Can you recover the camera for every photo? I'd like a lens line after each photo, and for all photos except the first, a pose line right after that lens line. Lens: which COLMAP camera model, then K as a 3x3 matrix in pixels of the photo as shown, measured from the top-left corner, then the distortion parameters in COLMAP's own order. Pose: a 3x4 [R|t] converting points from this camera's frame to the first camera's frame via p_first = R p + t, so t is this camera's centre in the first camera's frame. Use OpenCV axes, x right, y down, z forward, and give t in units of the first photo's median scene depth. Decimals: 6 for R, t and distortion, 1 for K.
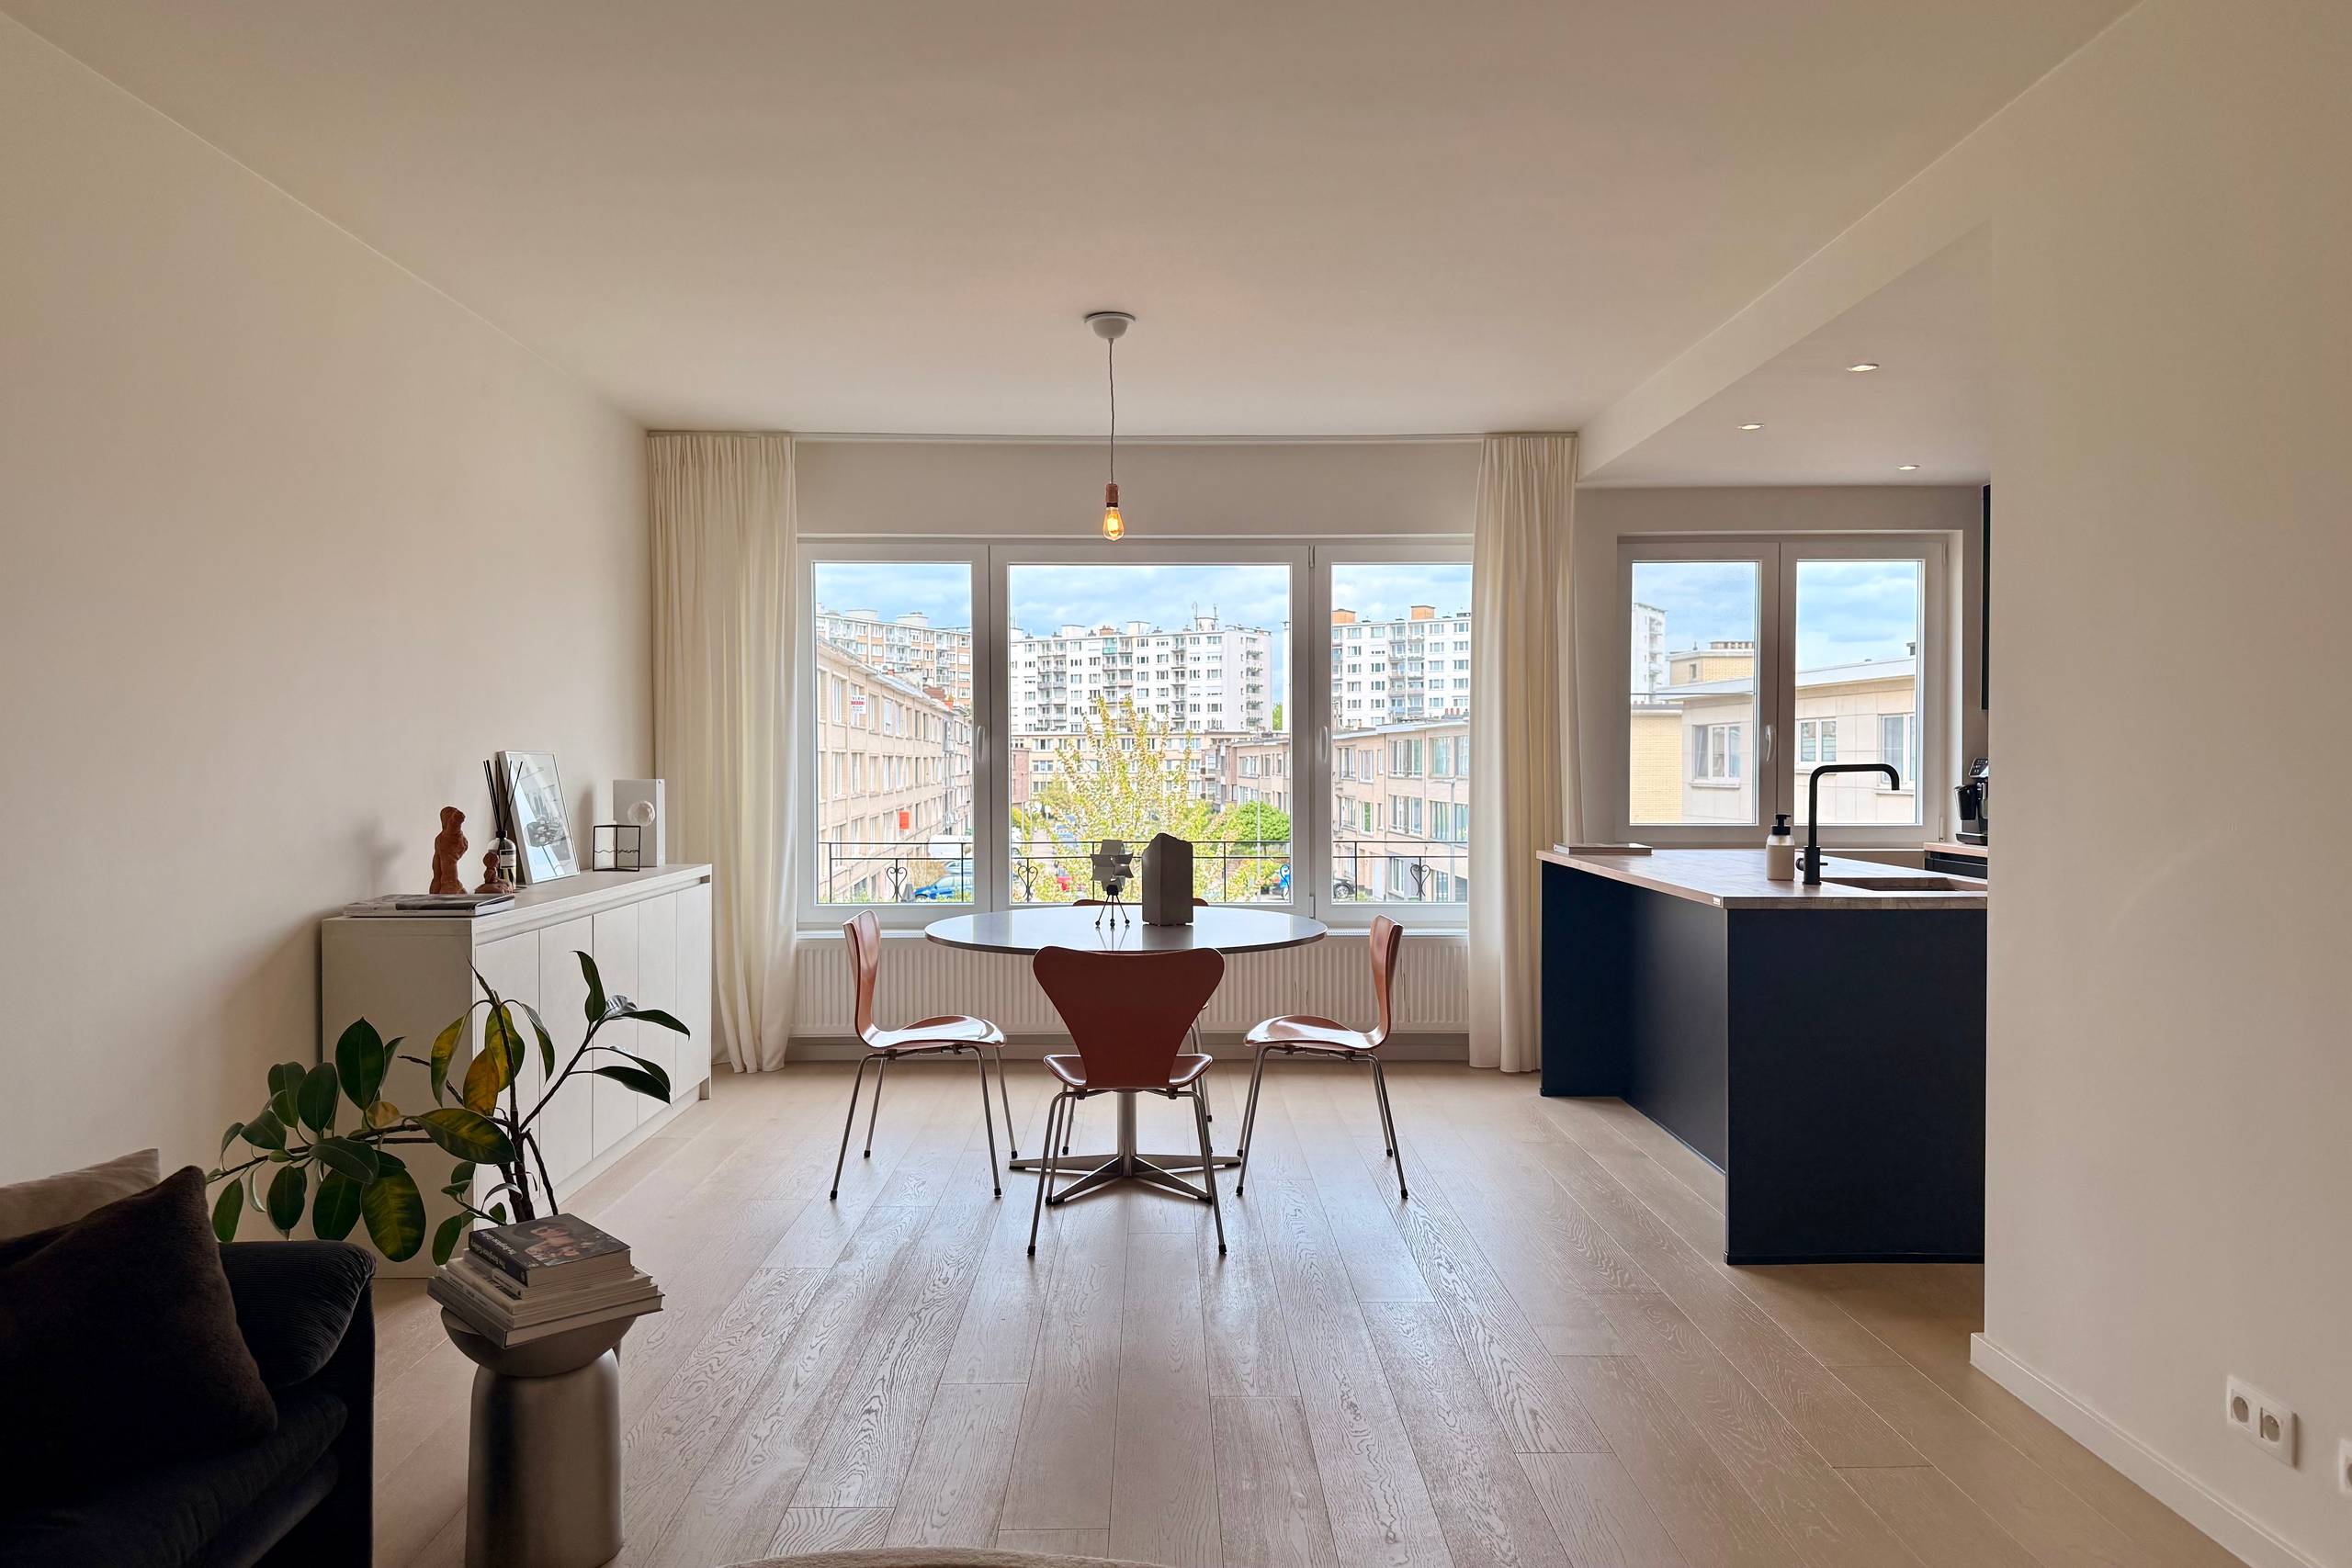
lens RADIAL K [[1685.4, 0, 1167.2], [0, 1685.4, 795.1], [0, 0, 1]] dist [0.120228, -0.166783]
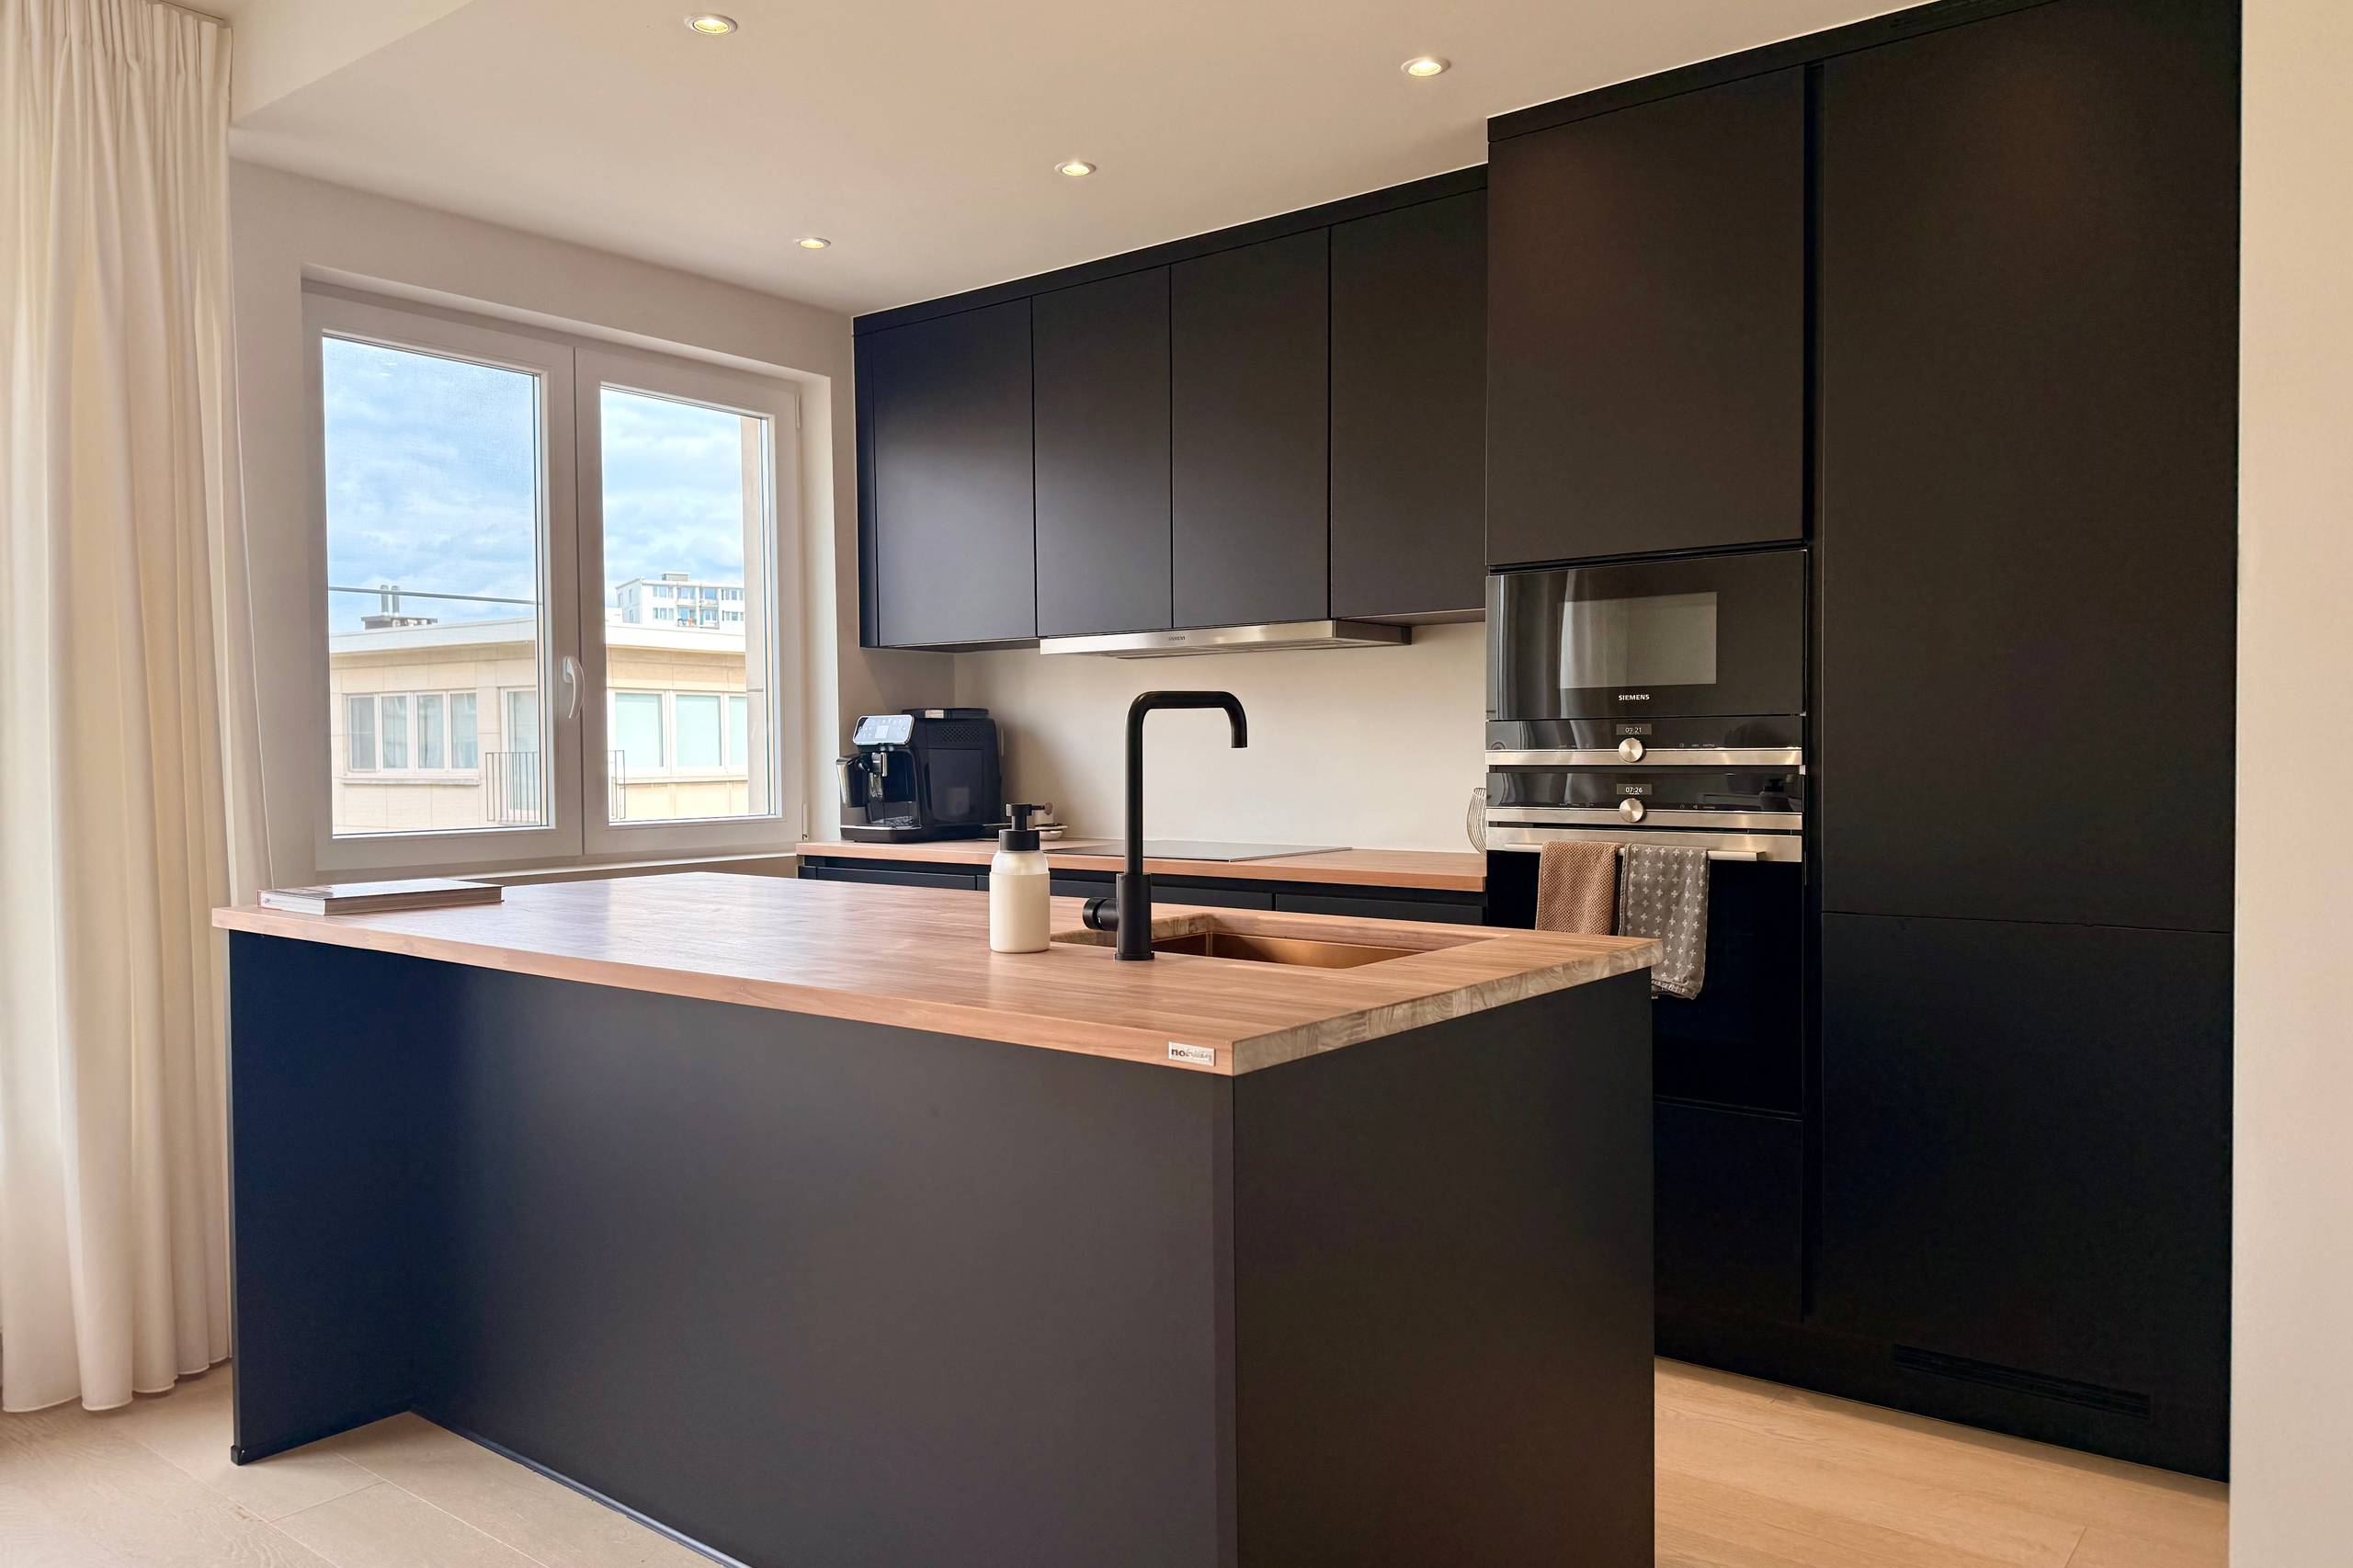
lens RADIAL K [[1674.8, 0, 1186.4], [0, 1674.8, 792.9], [0, 0, 1]] dist [0.117343, -0.164461]
pose [[0.628090, -0.025372, 0.777727, 0.032082], [0.022052, 0.999647, 0.014803, 0.001794], [-0.777828, 0.007853, 0.628428, 0.492814]]
